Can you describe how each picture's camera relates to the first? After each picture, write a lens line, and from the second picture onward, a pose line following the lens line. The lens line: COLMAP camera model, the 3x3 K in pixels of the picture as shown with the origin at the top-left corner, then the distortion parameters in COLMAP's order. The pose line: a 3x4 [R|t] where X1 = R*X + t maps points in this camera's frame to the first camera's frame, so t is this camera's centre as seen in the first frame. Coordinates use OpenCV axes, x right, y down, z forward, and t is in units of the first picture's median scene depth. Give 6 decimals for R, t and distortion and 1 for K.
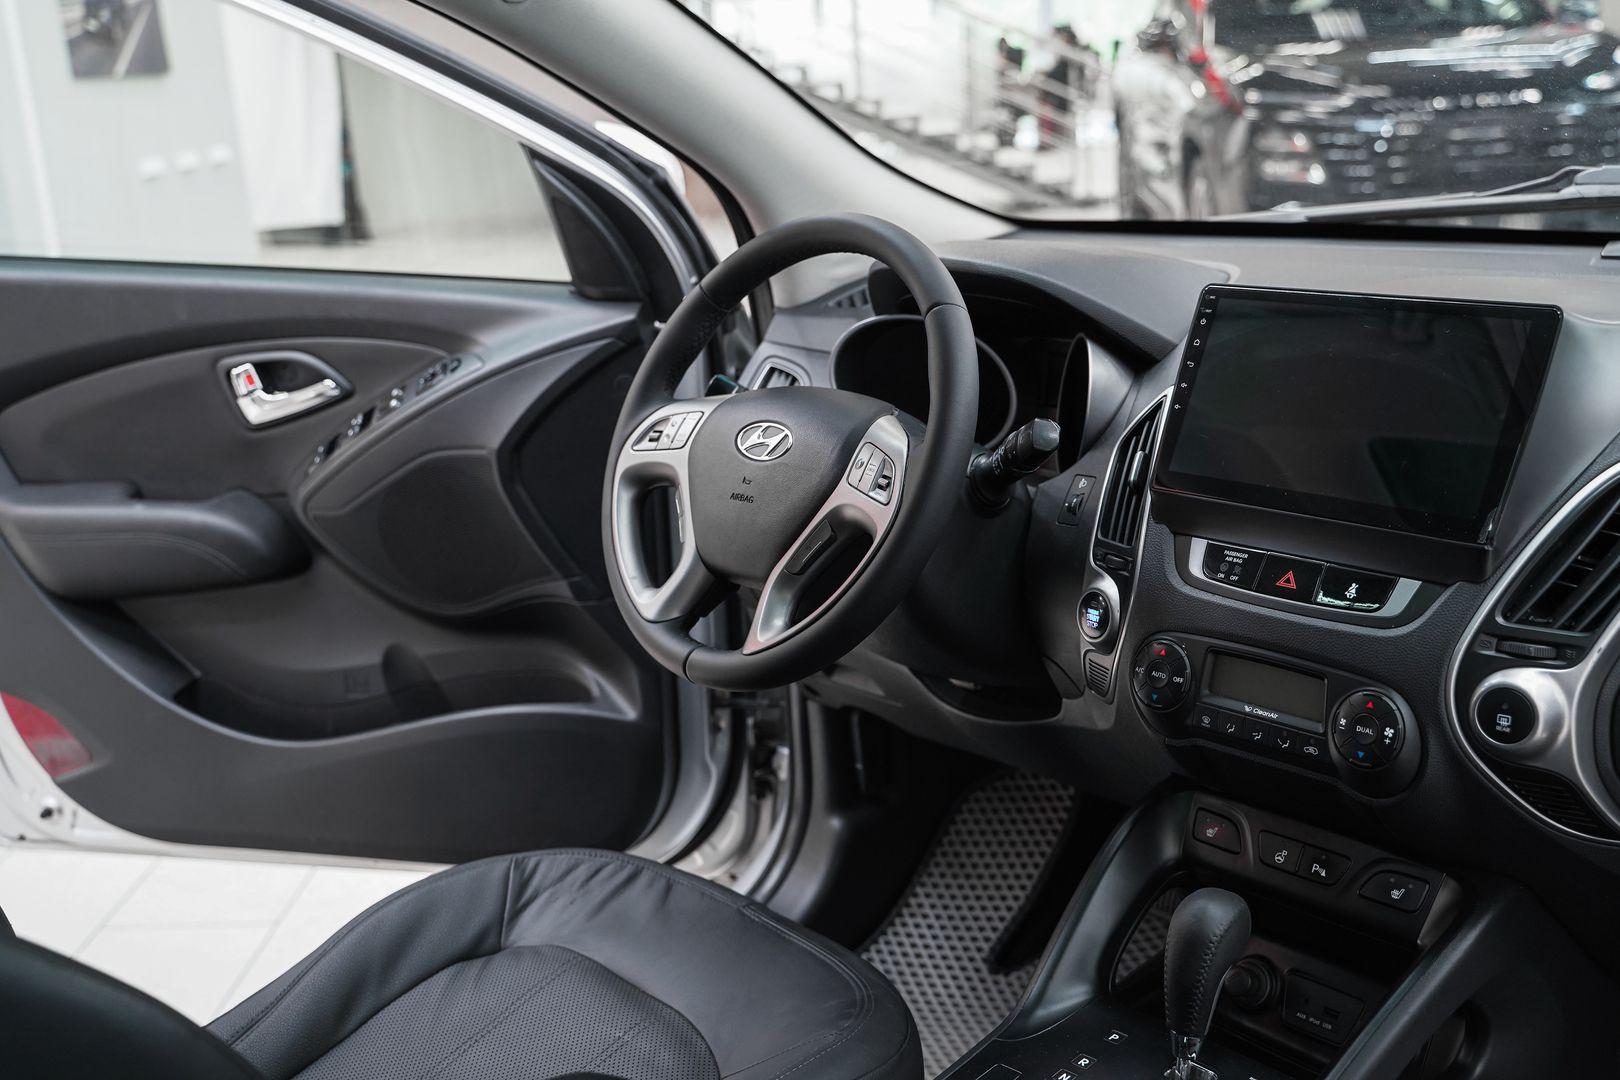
lens RADIAL K [[1752.6, 0, 805.0], [0, 1752.6, 506.5], [0, 0, 1]] dist [-0.013011, 0.000000]
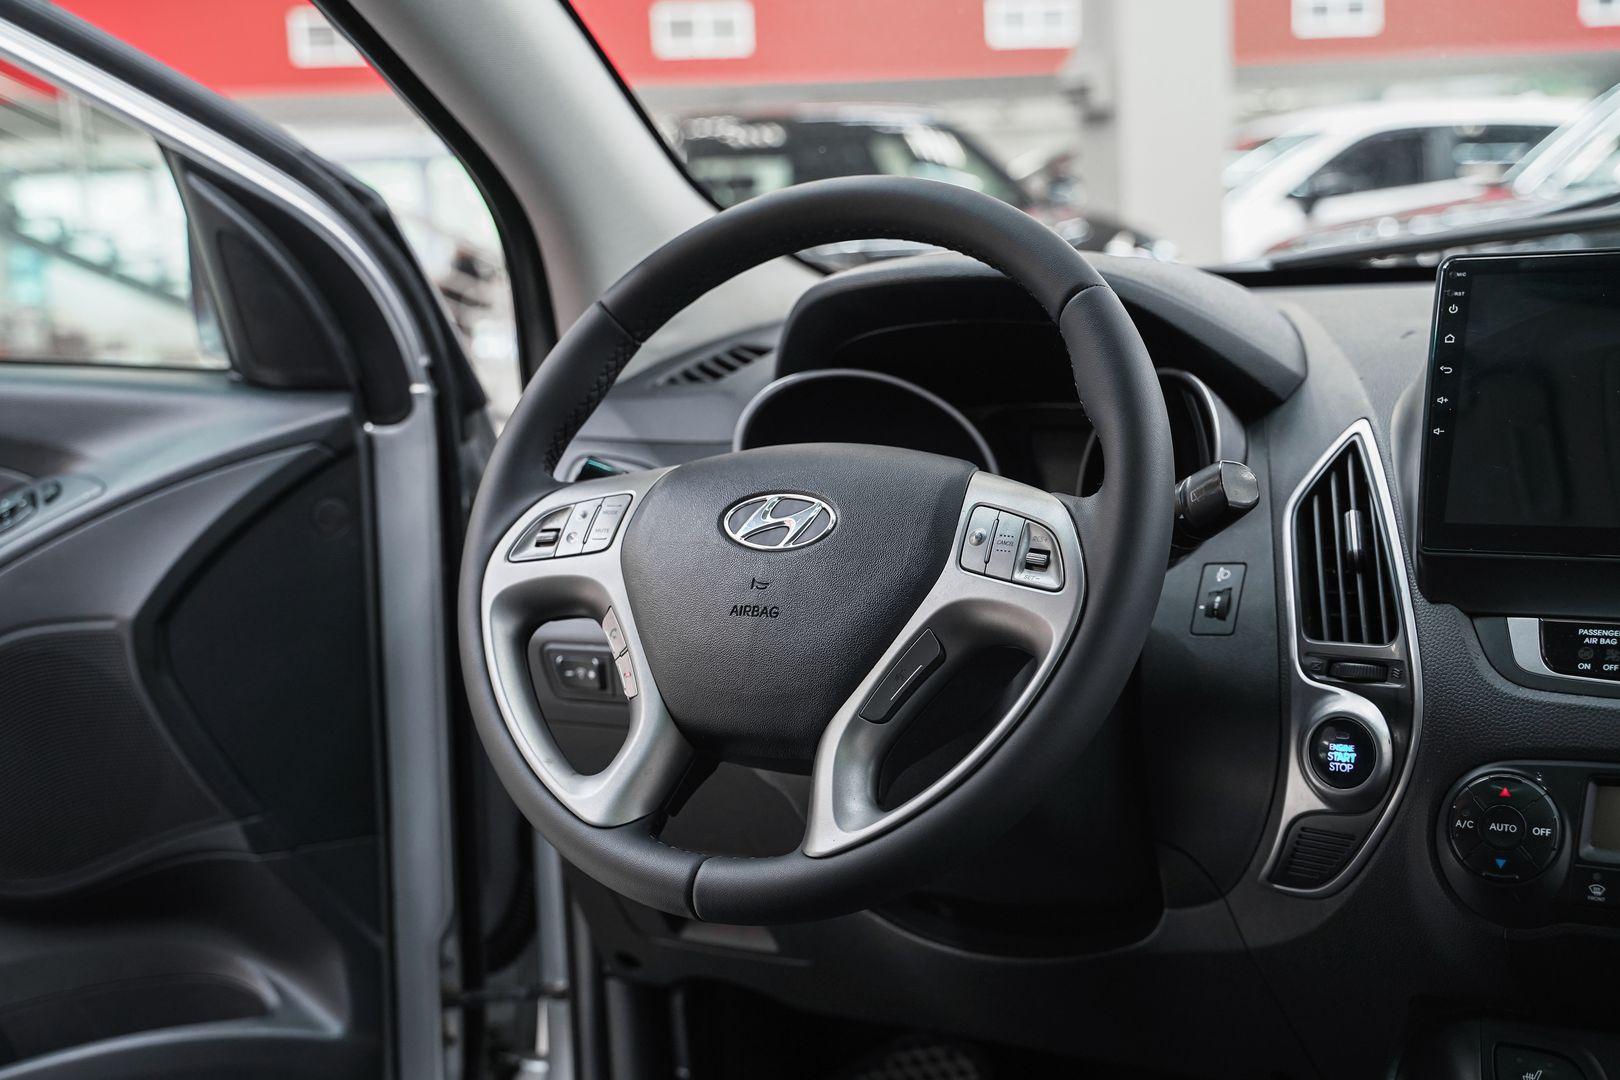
lens RADIAL K [[2048.6, 0, 757.2], [0, 2048.6, 530.4], [0, 0, 1]] dist [0.038069, 0.000000]
pose [[0.953051, -0.025360, 0.301745, -0.233984], [0.063900, 0.990890, -0.118547, 0.048821], [-0.295990, 0.132263, 0.945990, 0.282450]]
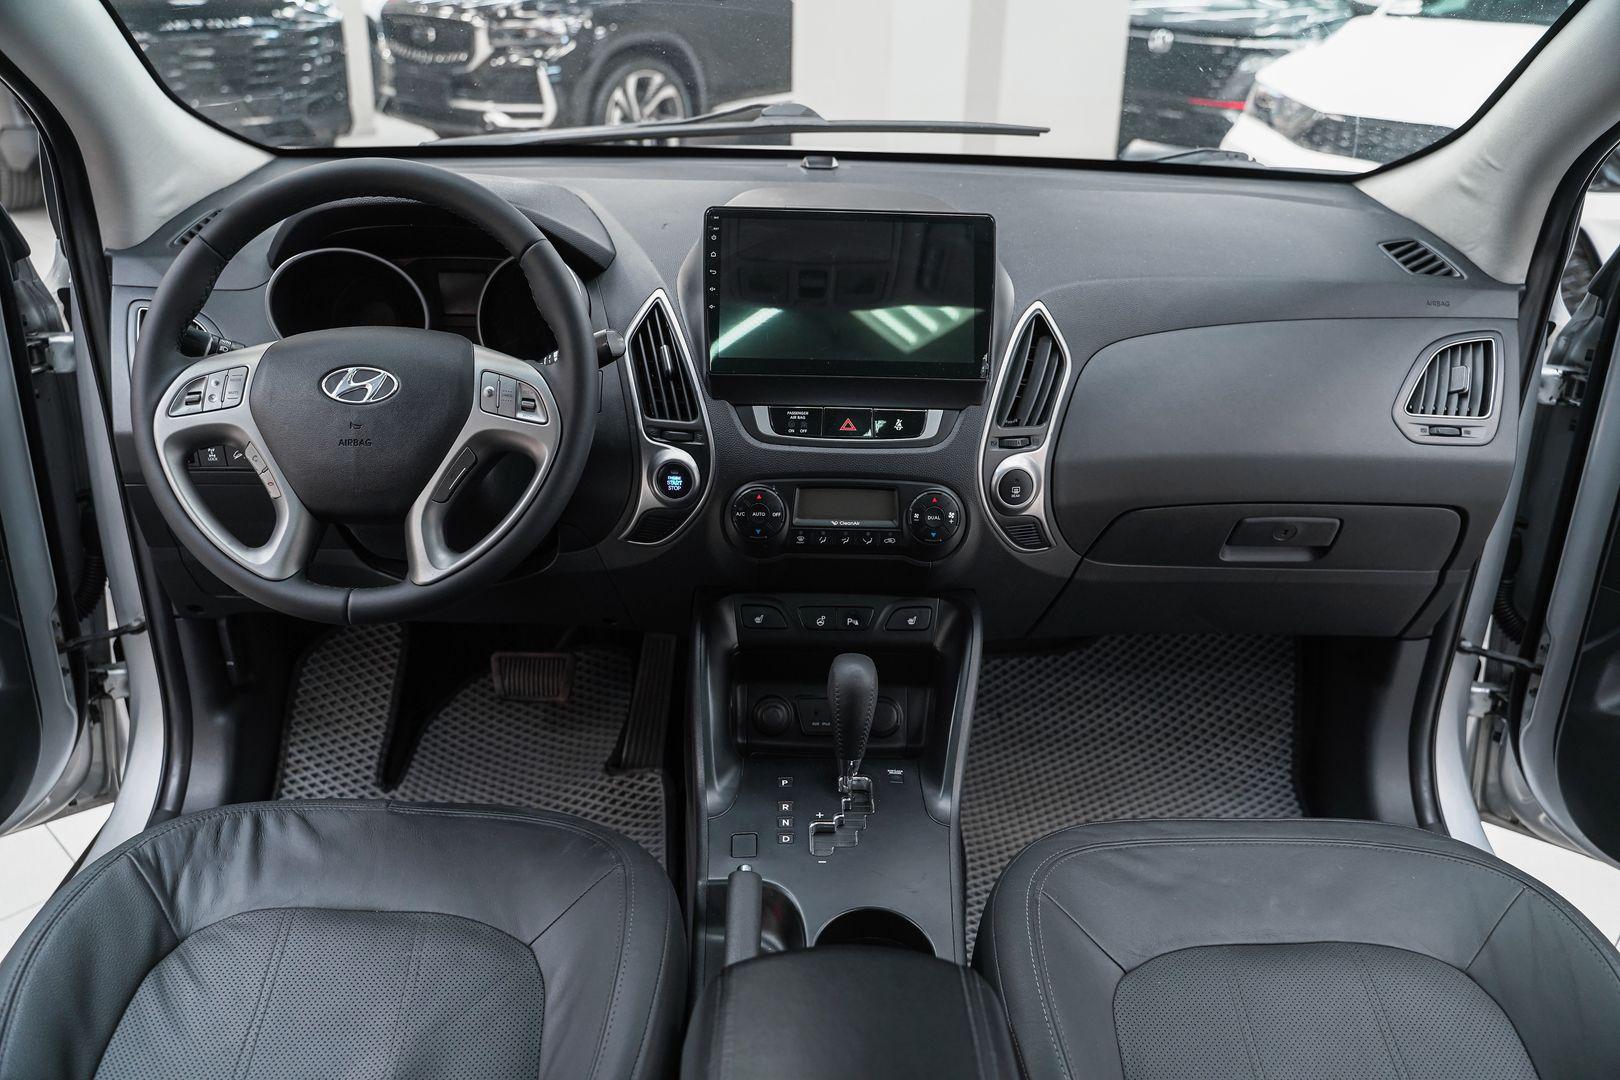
lens RADIAL K [[1314.0, 0, 801.2], [0, 1314.0, 539.9], [0, 0, 1]] dist [-0.112873, 0.084357]
pose [[0.652629, -0.242250, 0.717907, -0.397319], [0.124203, 0.968898, 0.214035, -0.074719], [-0.747428, -0.050519, 0.662419, 0.263436]]
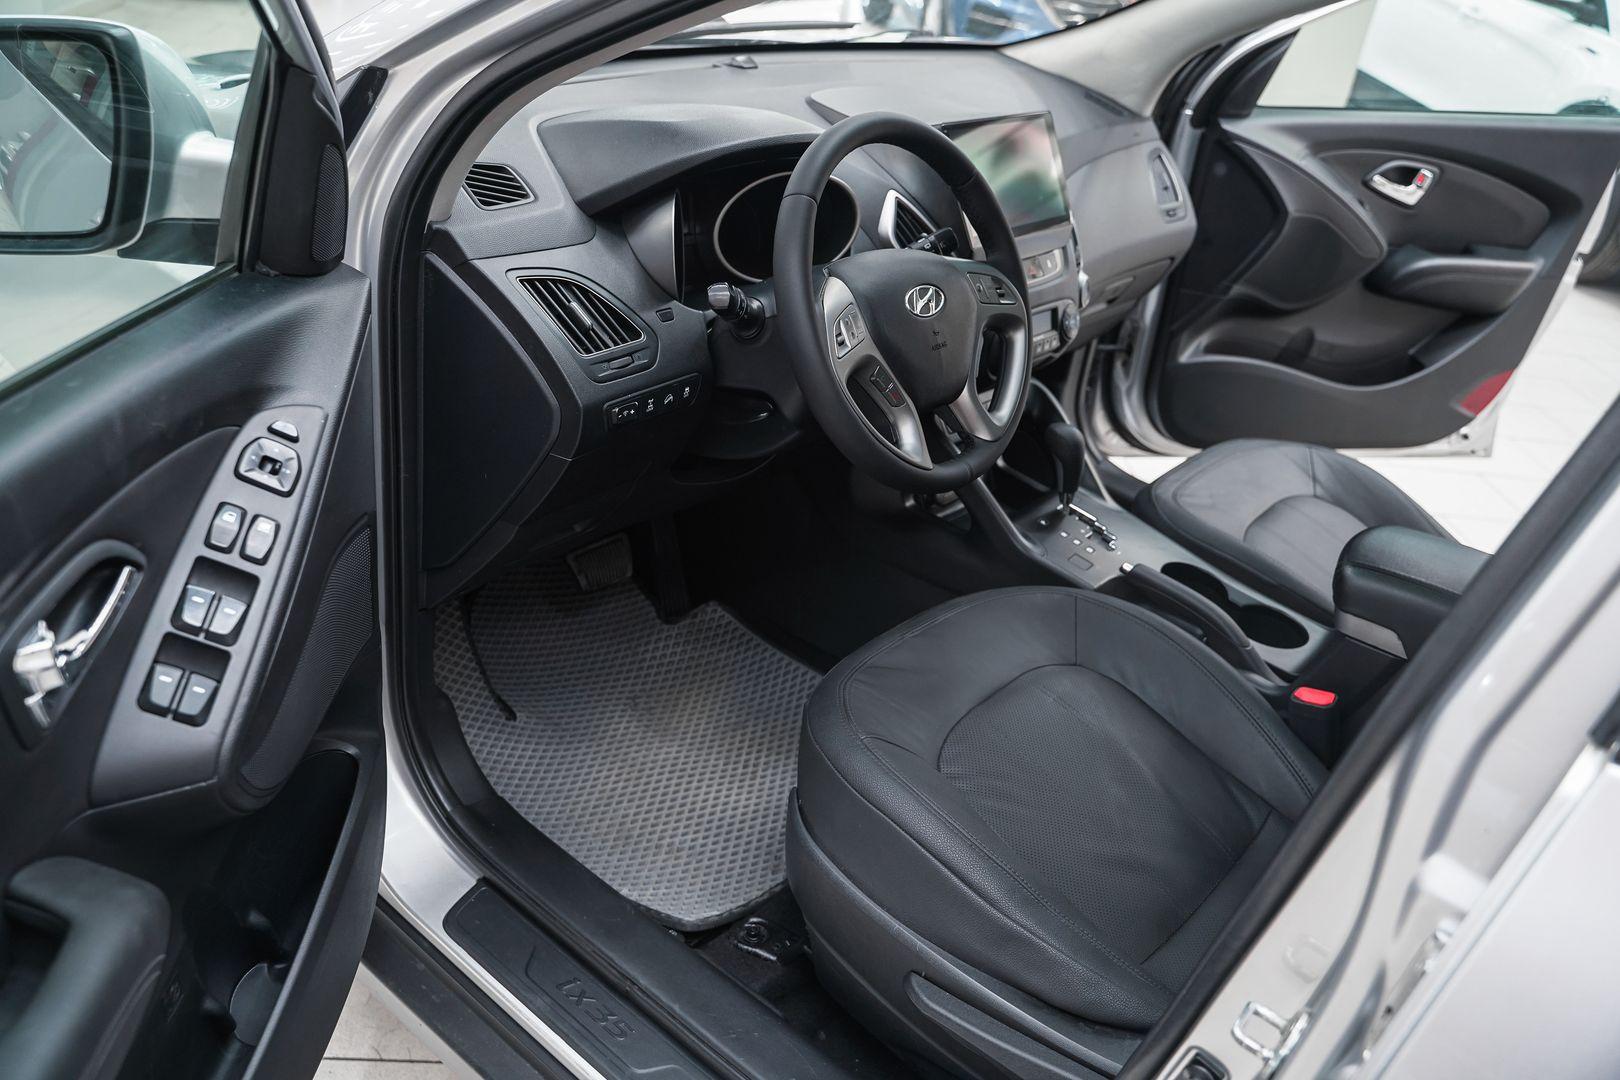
lens RADIAL K [[1314.0, 0, 801.2], [0, 1314.0, 539.7], [0, 0, 1]] dist [-0.112873, 0.084357]
pose [[-0.143397, -0.448011, 0.882453, -0.872987], [0.126375, 0.876079, 0.465311, -0.318371], [-0.981563, 0.178244, -0.069009, 1.099006]]
